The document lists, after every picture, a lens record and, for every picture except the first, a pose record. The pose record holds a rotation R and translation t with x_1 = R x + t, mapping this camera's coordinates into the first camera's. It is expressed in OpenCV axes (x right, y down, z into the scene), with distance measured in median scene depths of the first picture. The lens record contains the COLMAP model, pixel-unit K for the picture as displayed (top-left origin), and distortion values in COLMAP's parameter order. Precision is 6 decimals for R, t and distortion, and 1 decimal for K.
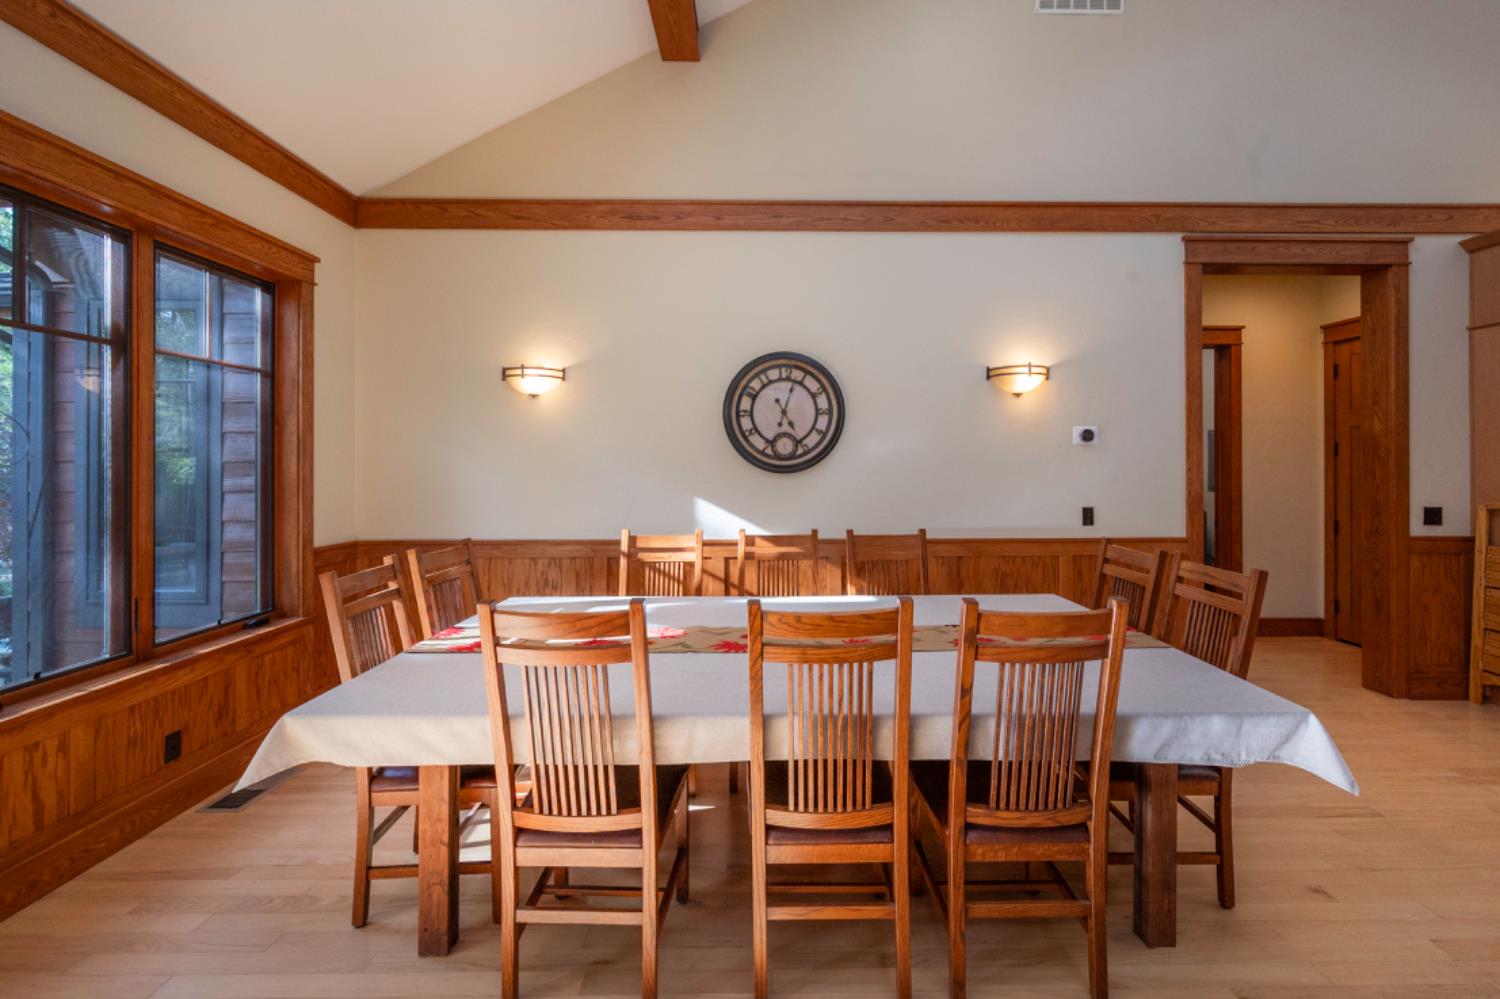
lens RADIAL K [[649.6, 0, 761.7], [0, 649.6, 473.4], [0, 0, 1]] dist [0.000078, 0.000656]
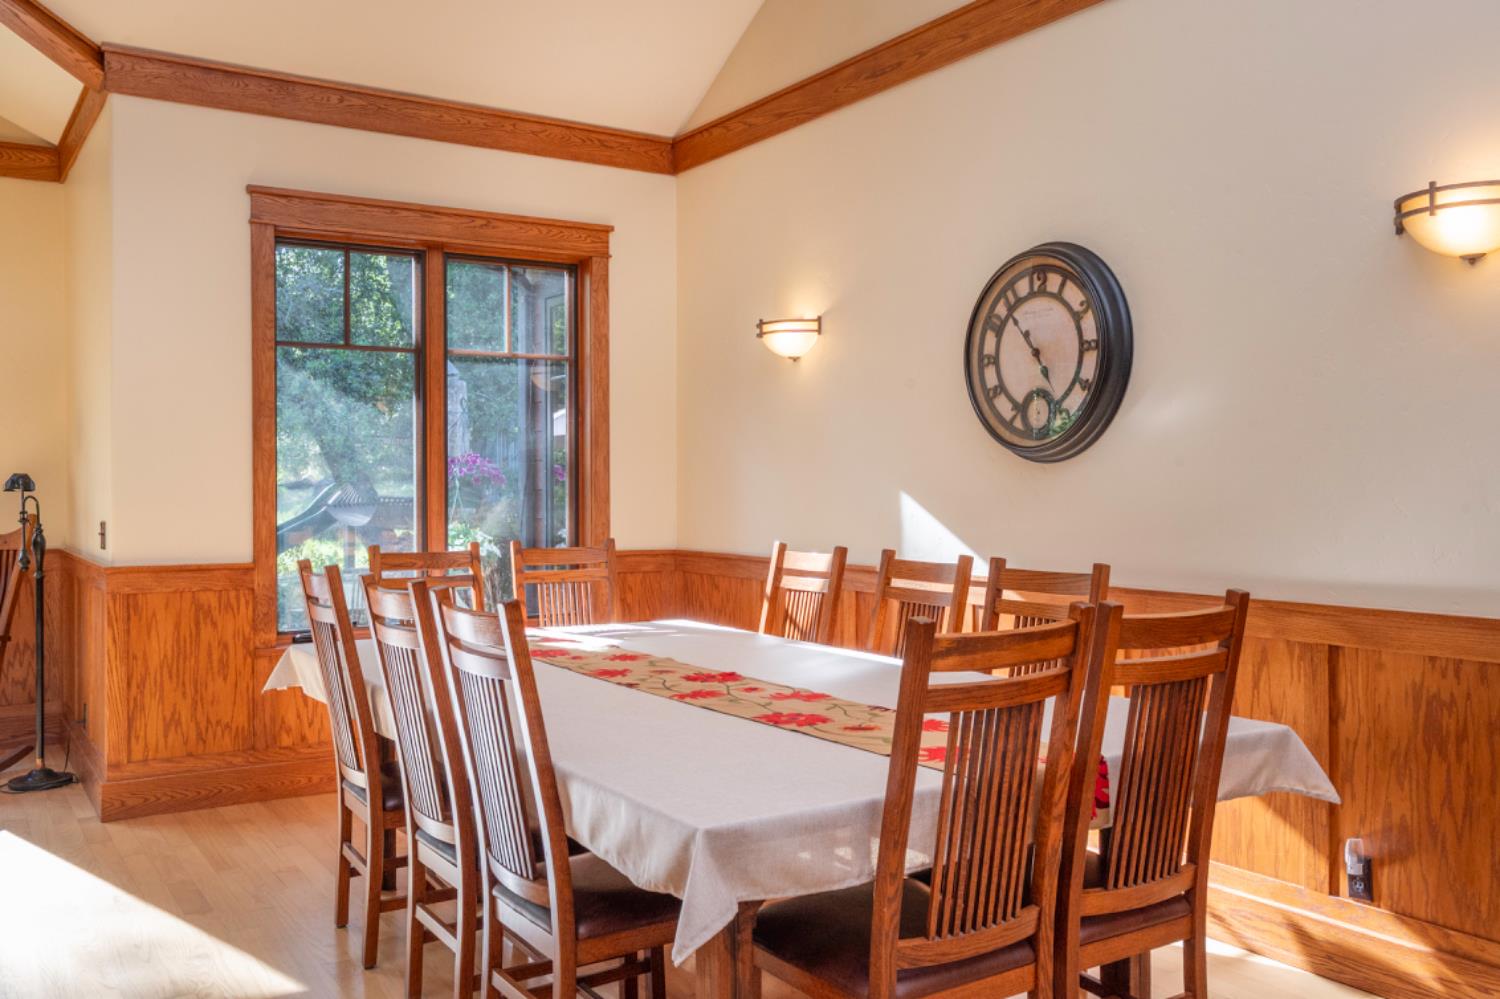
lens RADIAL K [[1274.3, 0, 750.9], [0, 1274.3, 496.0], [0, 0, 1]] dist [0.000398, -0.003770]
pose [[0.536451, 0.009933, -0.843873, 0.827514], [-0.001214, 0.999939, 0.010998, 0.017150], [0.843930, -0.004876, 0.536431, 0.204840]]
